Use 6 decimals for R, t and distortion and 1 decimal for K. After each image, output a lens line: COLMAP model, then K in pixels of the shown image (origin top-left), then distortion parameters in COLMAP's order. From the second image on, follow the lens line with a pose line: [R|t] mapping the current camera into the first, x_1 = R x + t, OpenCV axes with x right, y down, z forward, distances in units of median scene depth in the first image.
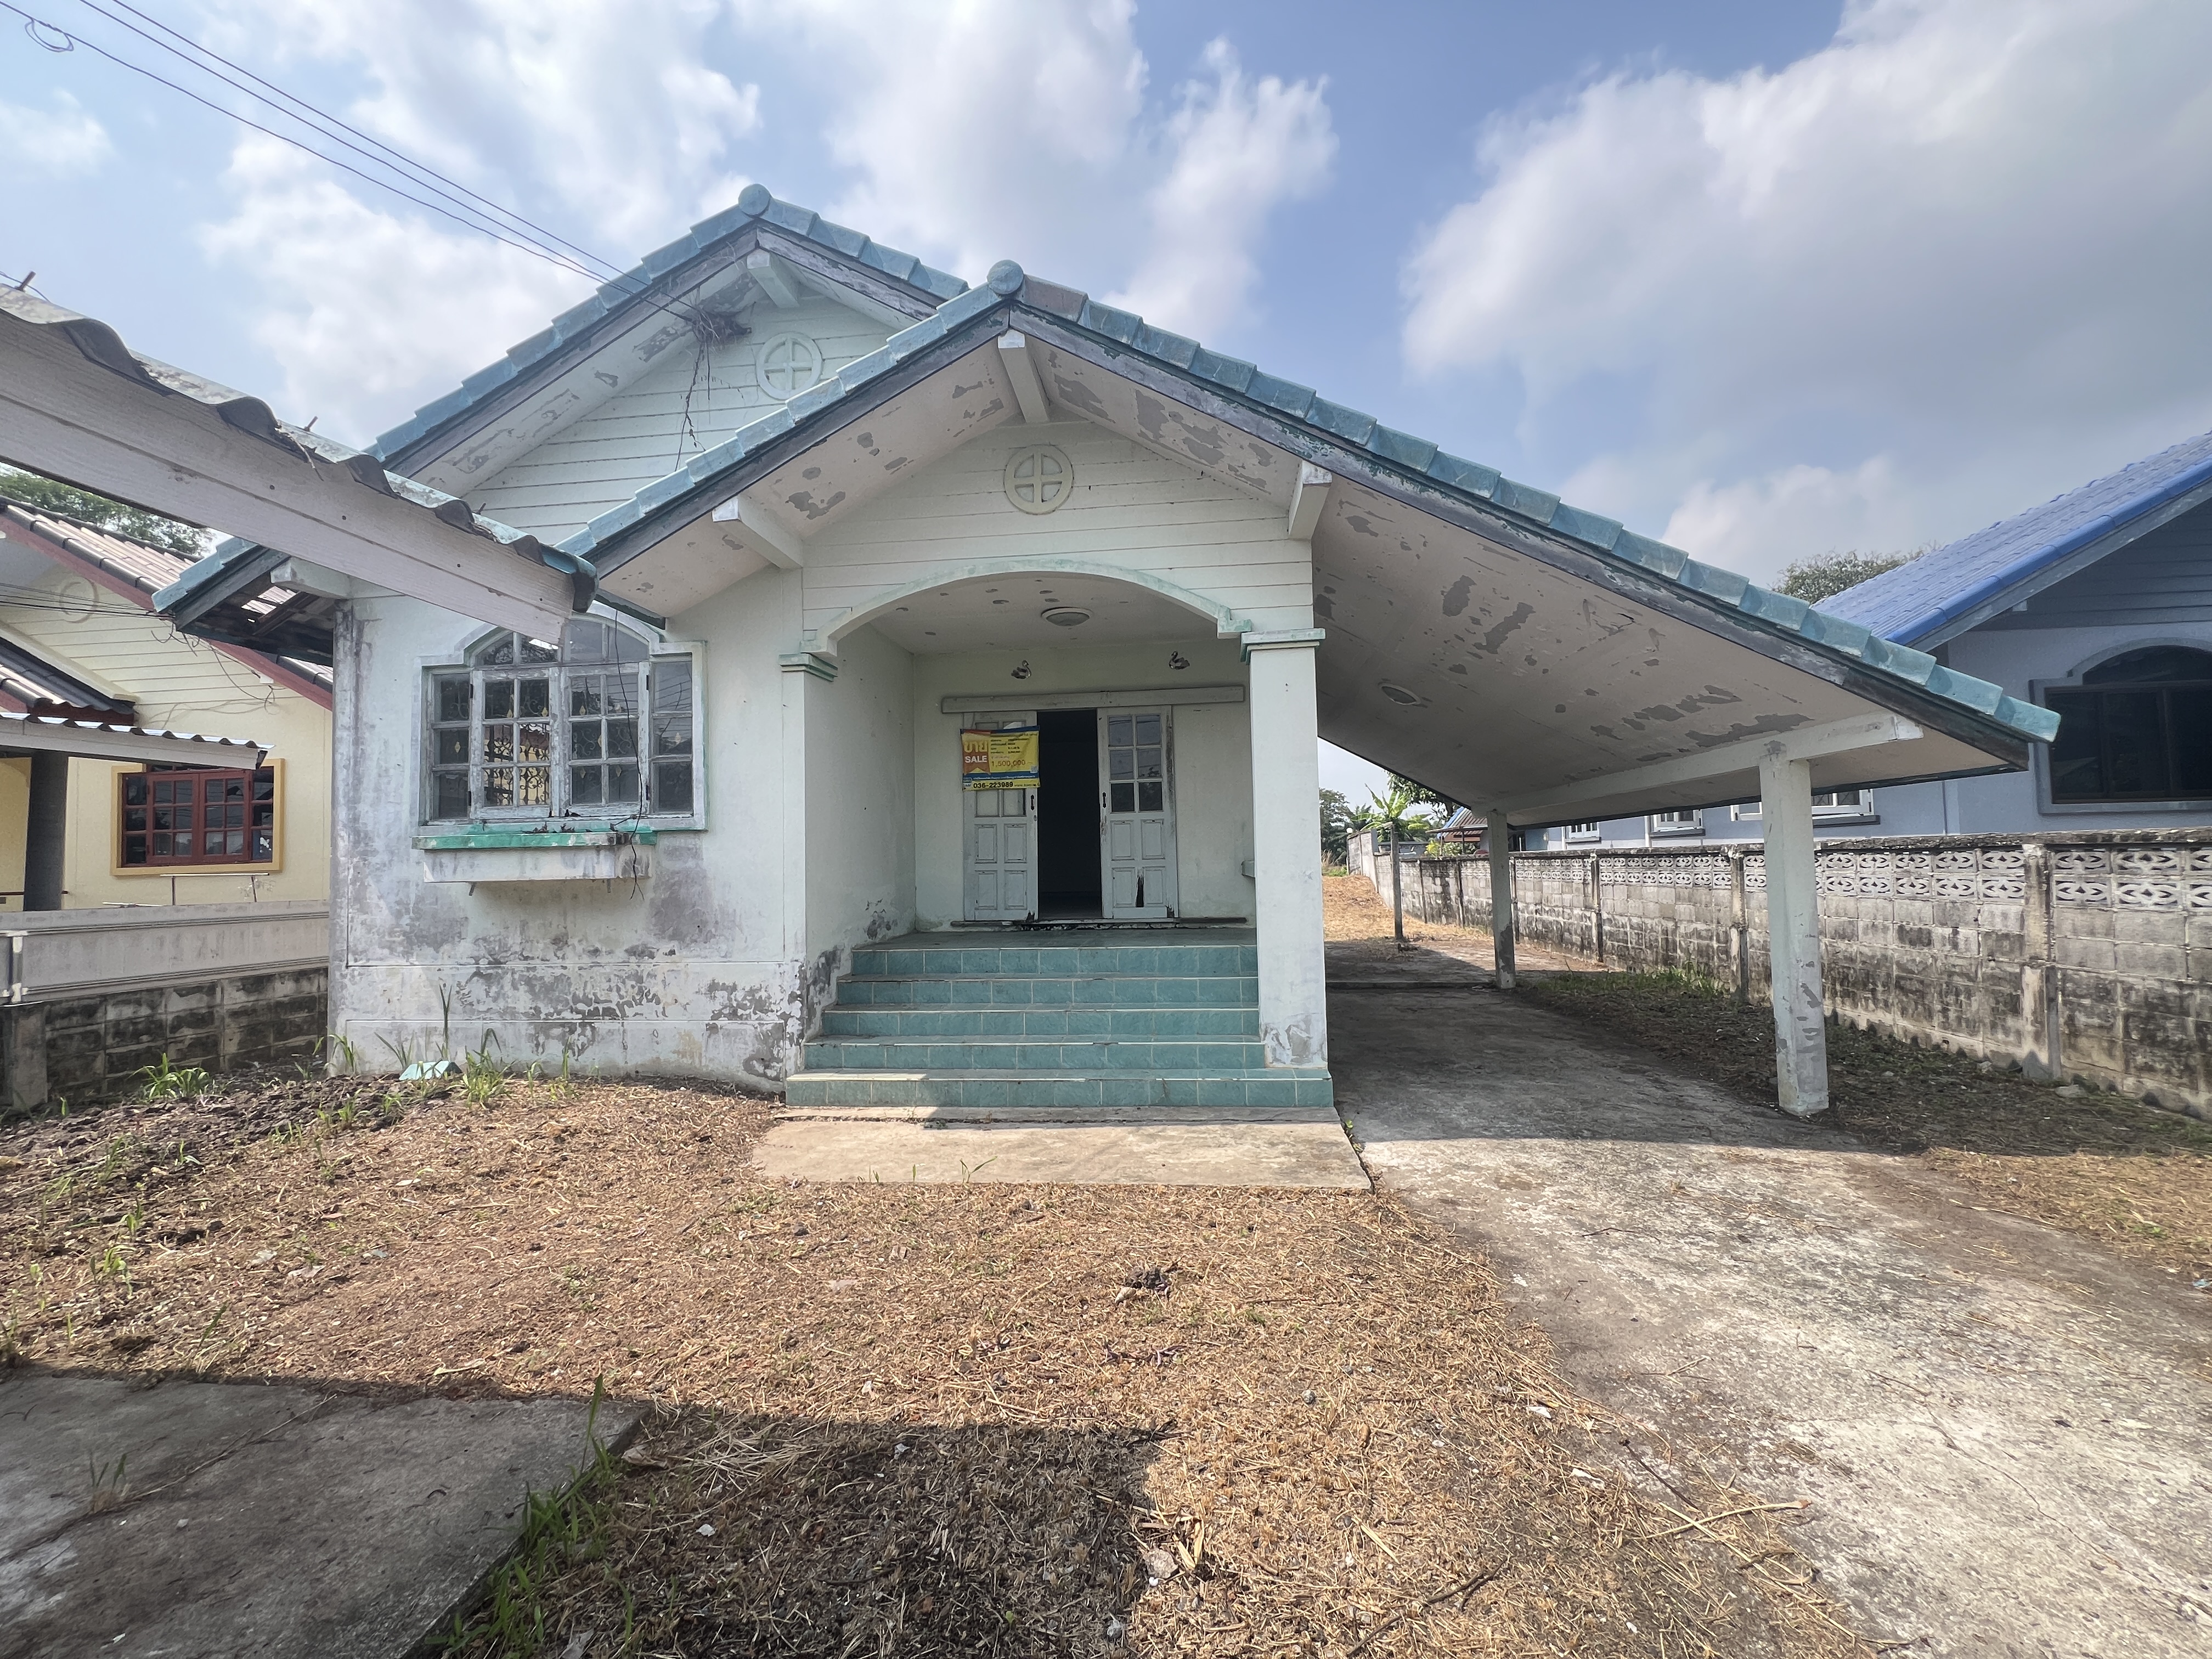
lens RADIAL K [[892.4, 0, 1117.9], [0, 892.4, 830.2], [0, 0, 1]] dist [0.000364, 0.000929]
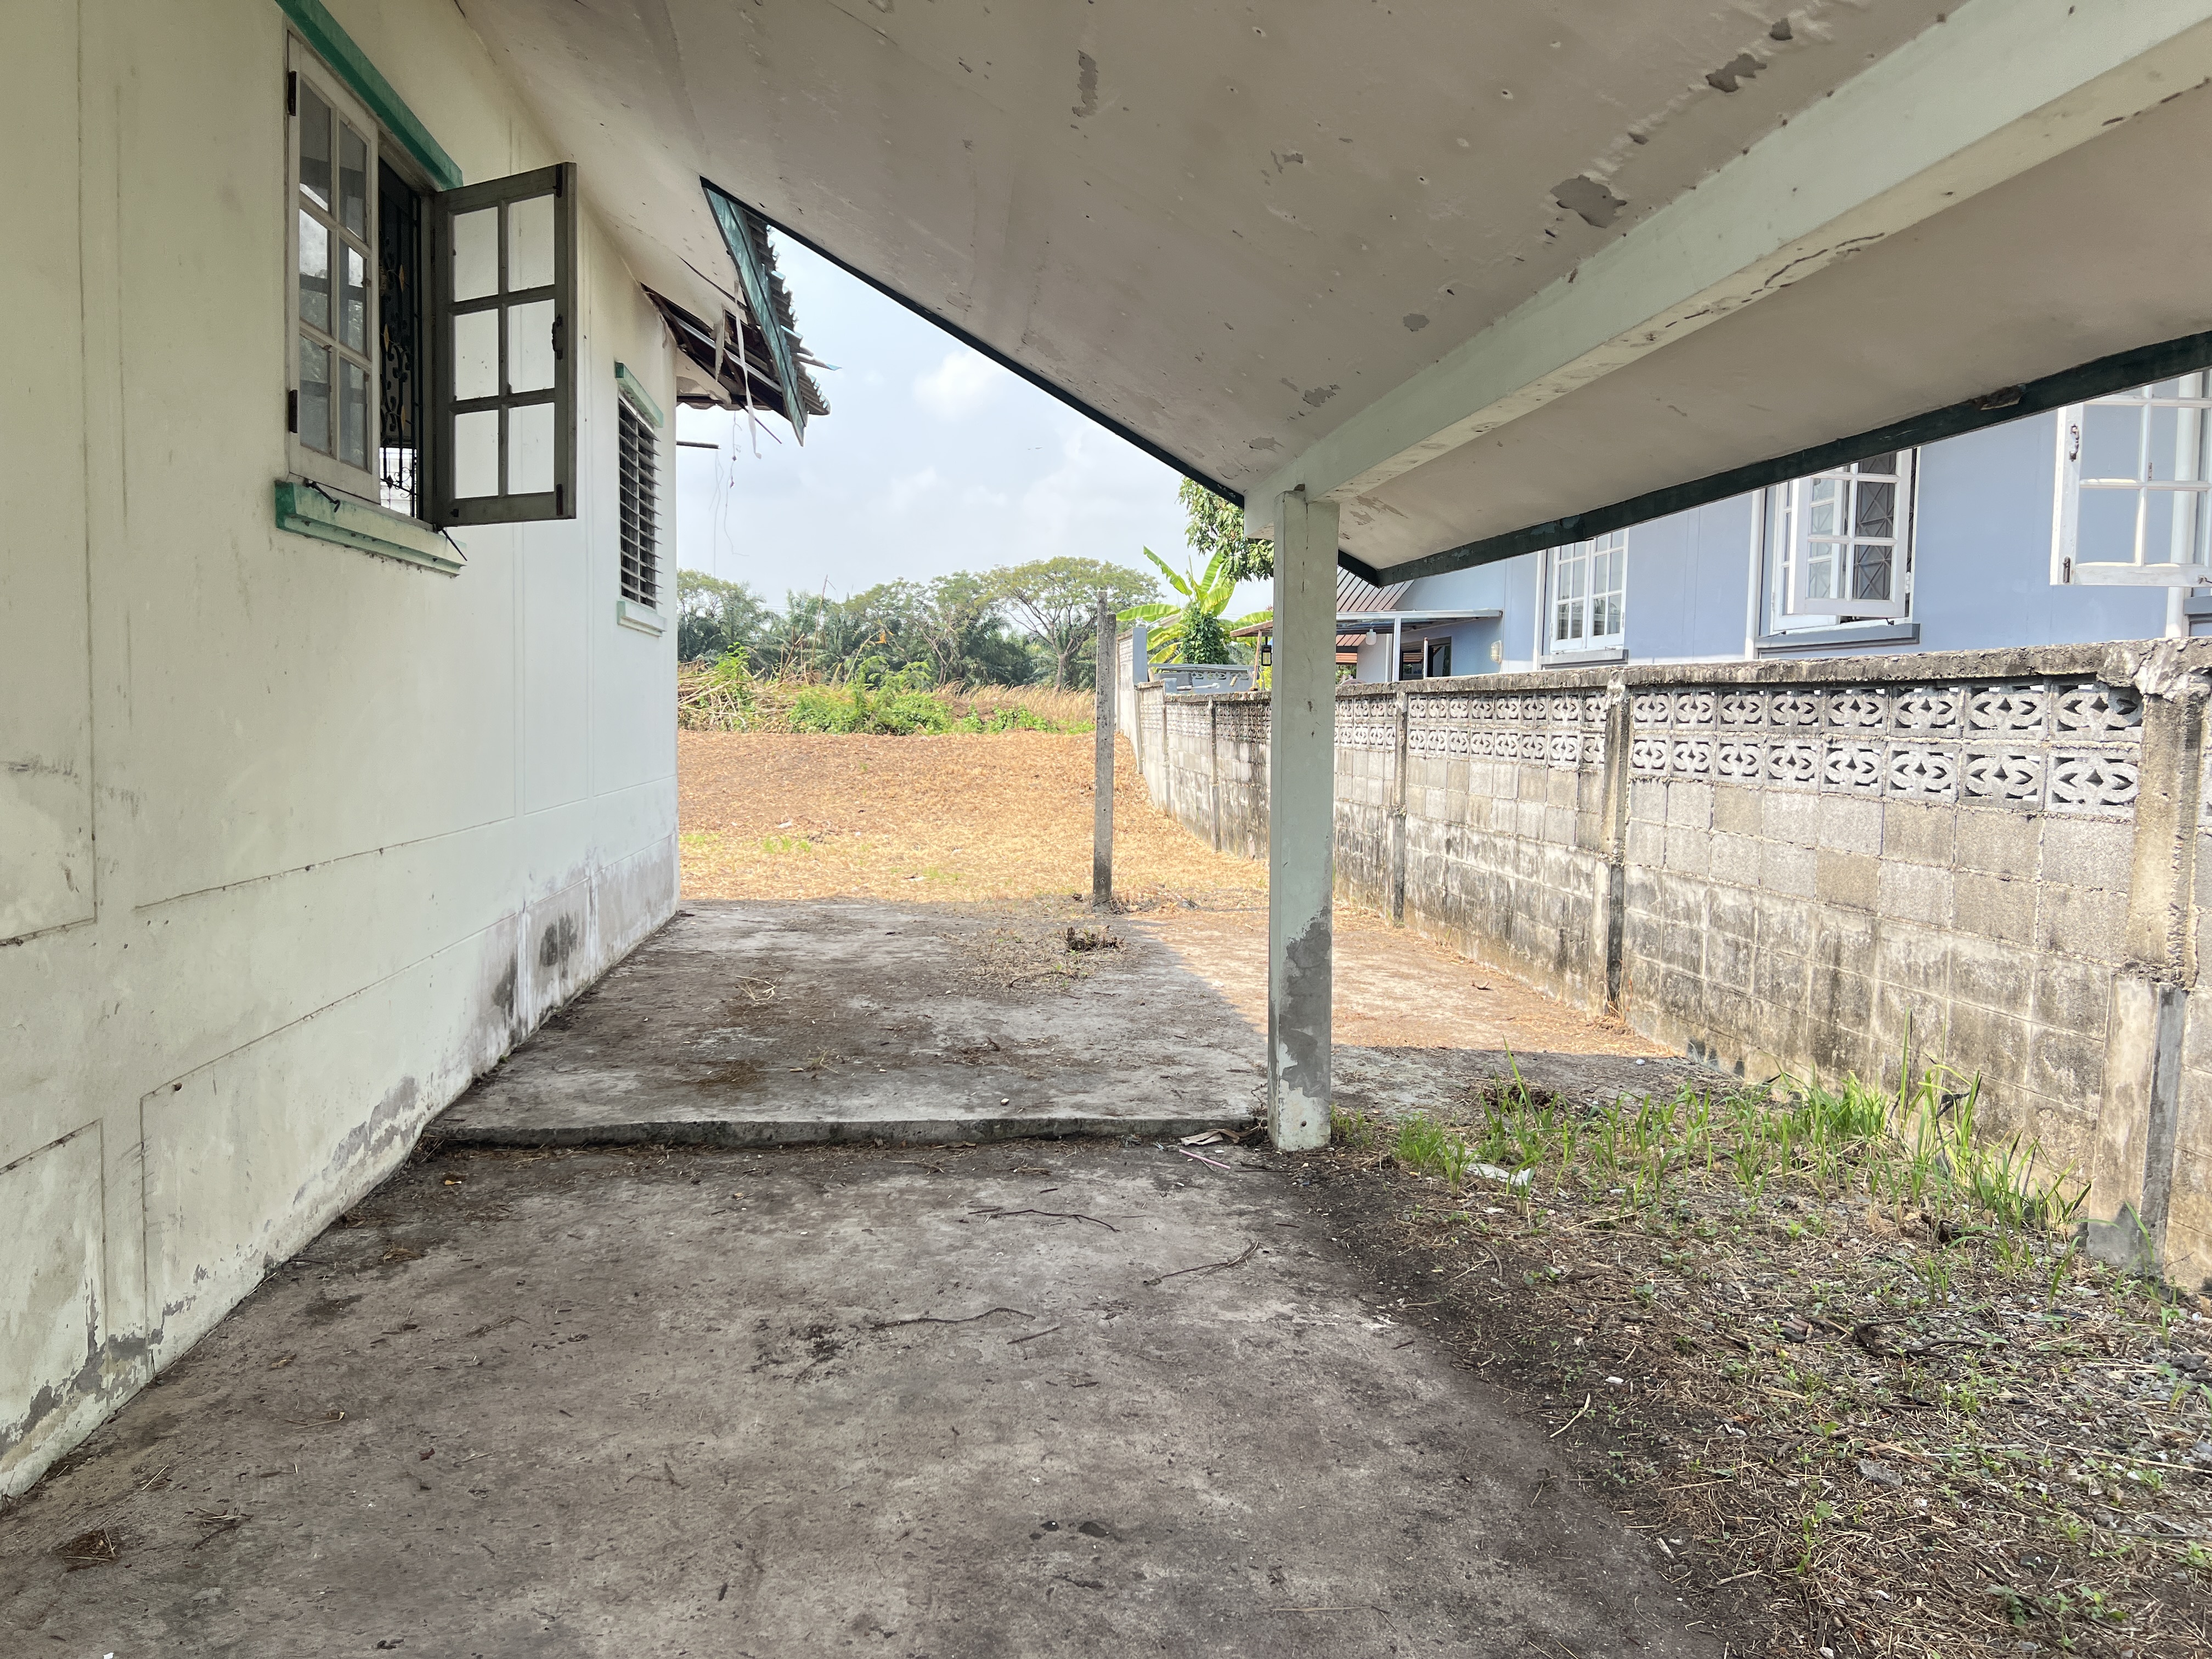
lens RADIAL K [[1651.6, 0, 1094.8], [0, 1651.6, 829.4], [0, 0, 1]] dist [-0.006766, -0.003423]
pose [[0.978649, 0.024113, 0.204119, 0.450451], [-0.046887, 0.993101, 0.107483, 0.047618], [-0.200119, -0.114758, 0.973028, 0.891473]]
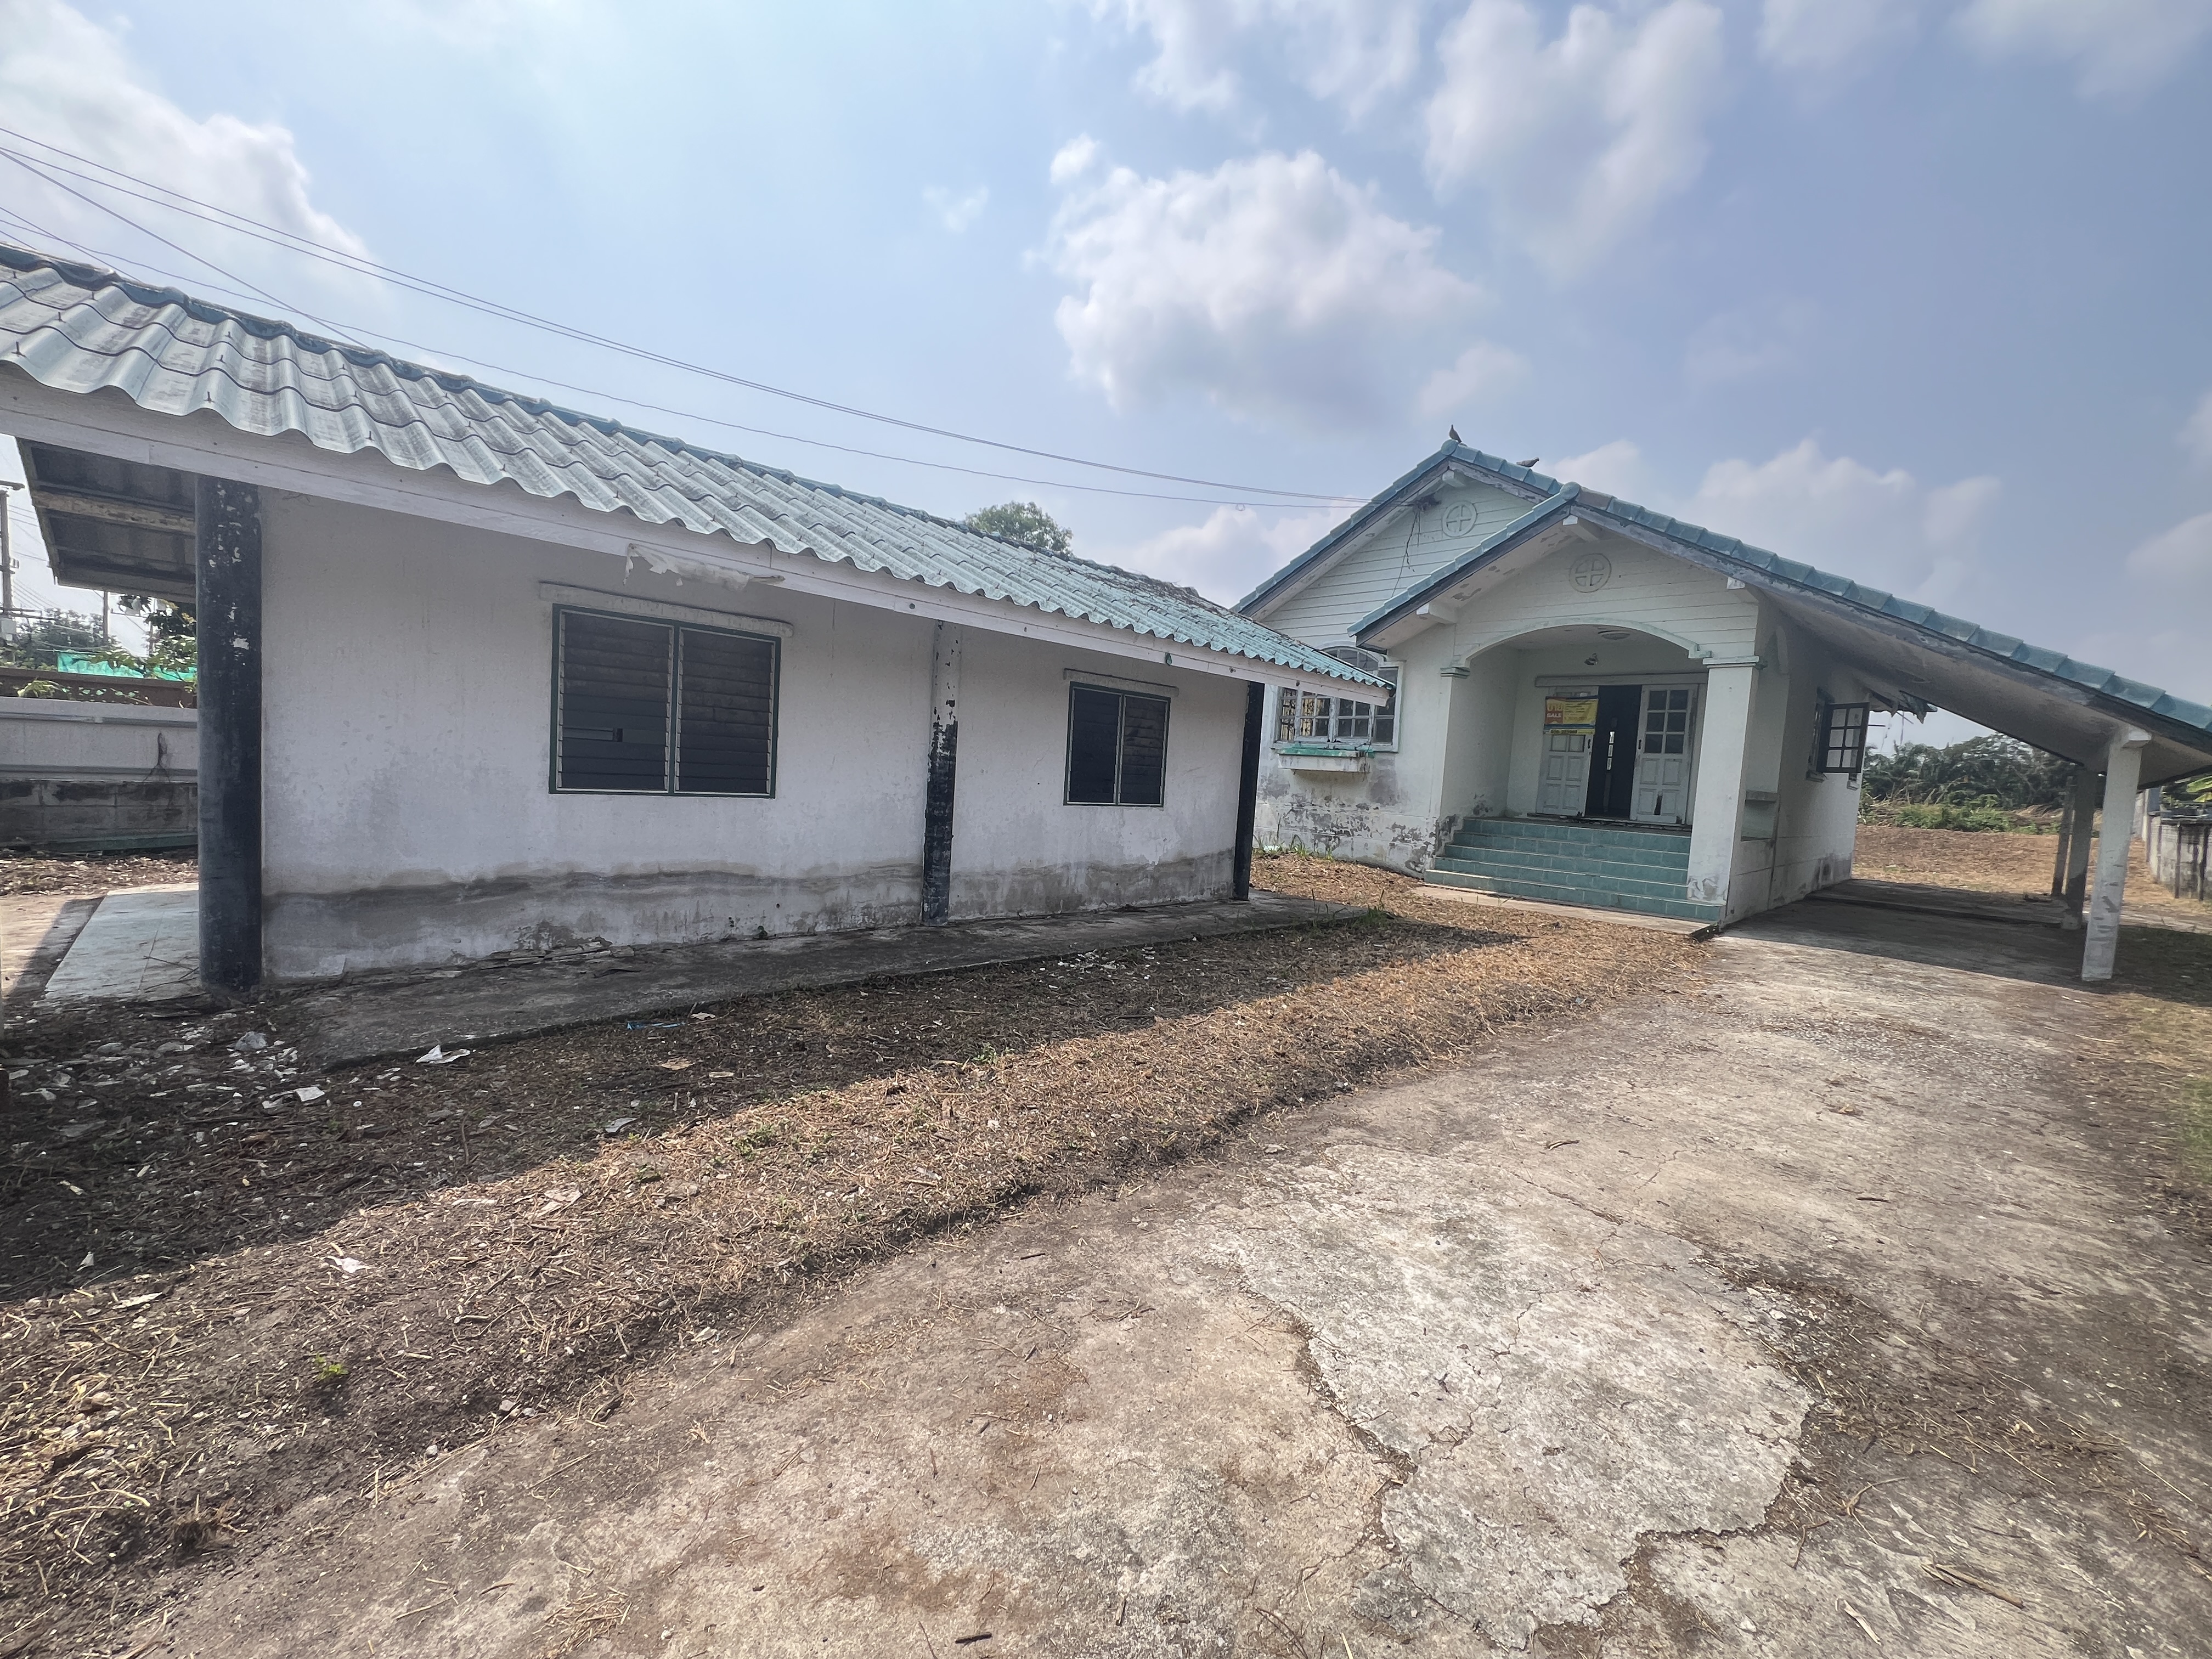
lens RADIAL K [[892.4, 0, 1093.9], [0, 892.4, 829.3], [0, 0, 1]] dist [0.000364, 0.000929]
pose [[0.758939, 0.111141, -0.641606, 0.359881], [-0.048276, 0.992218, 0.114772, -0.025784], [0.649369, -0.056131, 0.758399, -1.055037]]
